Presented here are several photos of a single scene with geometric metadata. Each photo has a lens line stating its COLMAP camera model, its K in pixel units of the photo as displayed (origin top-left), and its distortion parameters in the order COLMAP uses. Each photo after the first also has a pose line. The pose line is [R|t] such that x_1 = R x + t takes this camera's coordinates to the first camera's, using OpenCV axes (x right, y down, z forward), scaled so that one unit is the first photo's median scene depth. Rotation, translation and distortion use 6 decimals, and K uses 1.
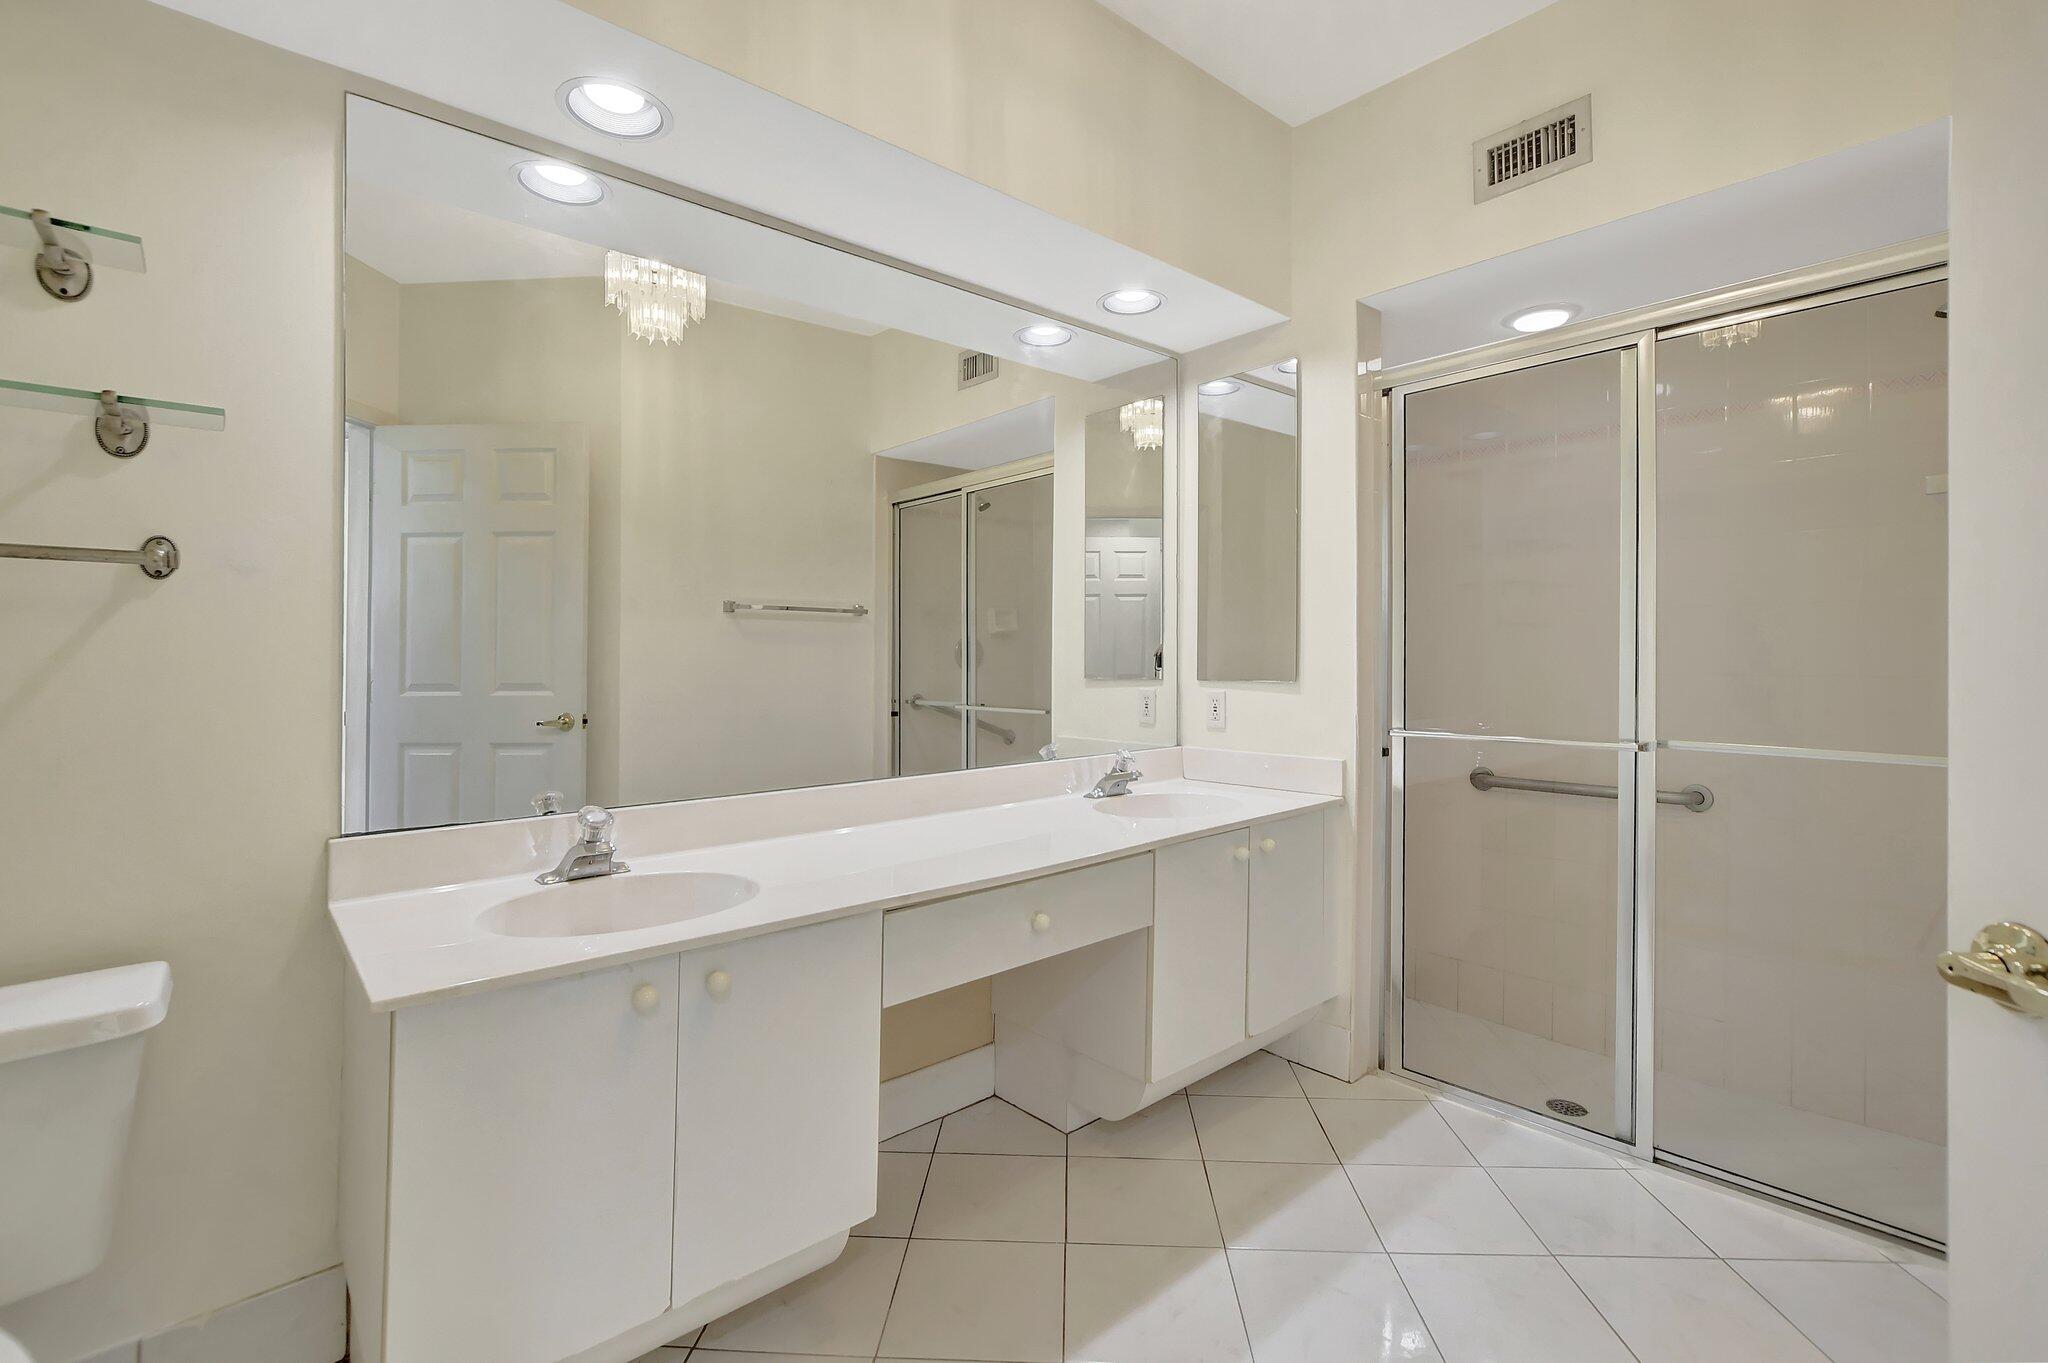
lens RADIAL K [[886.7, 0, 1024.0], [0, 886.7, 681.5], [0, 0, 1]] dist [-0.020497, -0.000236]
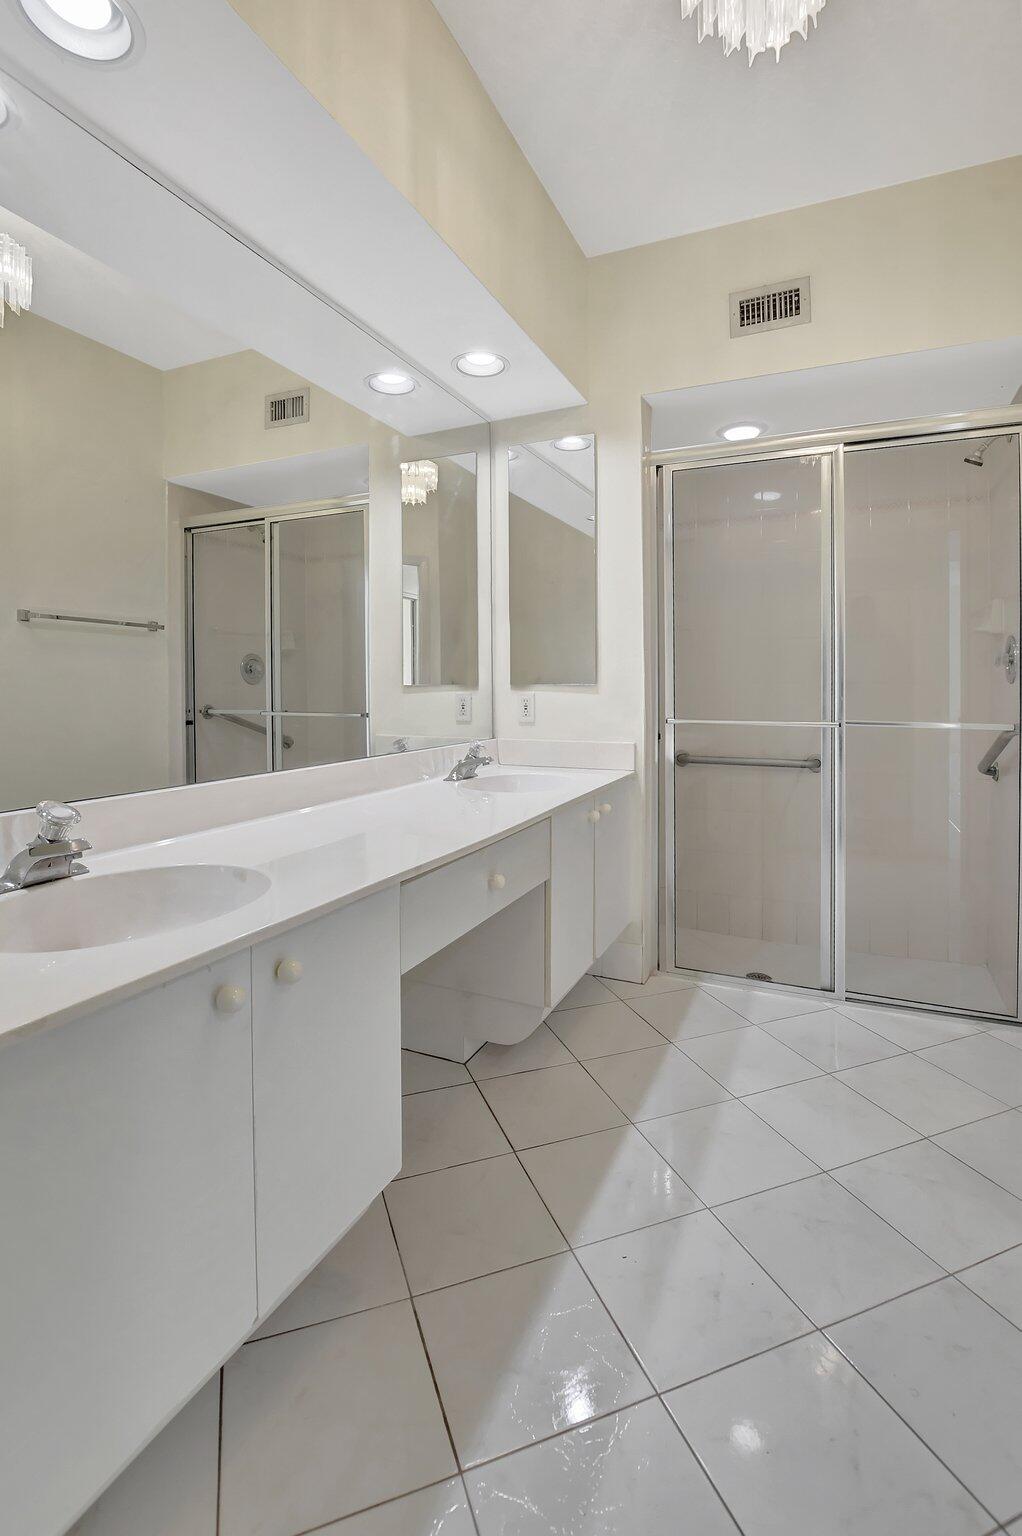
lens RADIAL K [[693.4, 0, 510.6], [0, 693.4, 719.4], [0, 0, 1]] dist [-0.036350, -0.000057]
pose [[0.917589, -0.012590, 0.397330, -0.219432], [0.004538, 0.999765, 0.021199, 0.030611], [-0.397504, -0.017649, 0.917431, 0.125258]]
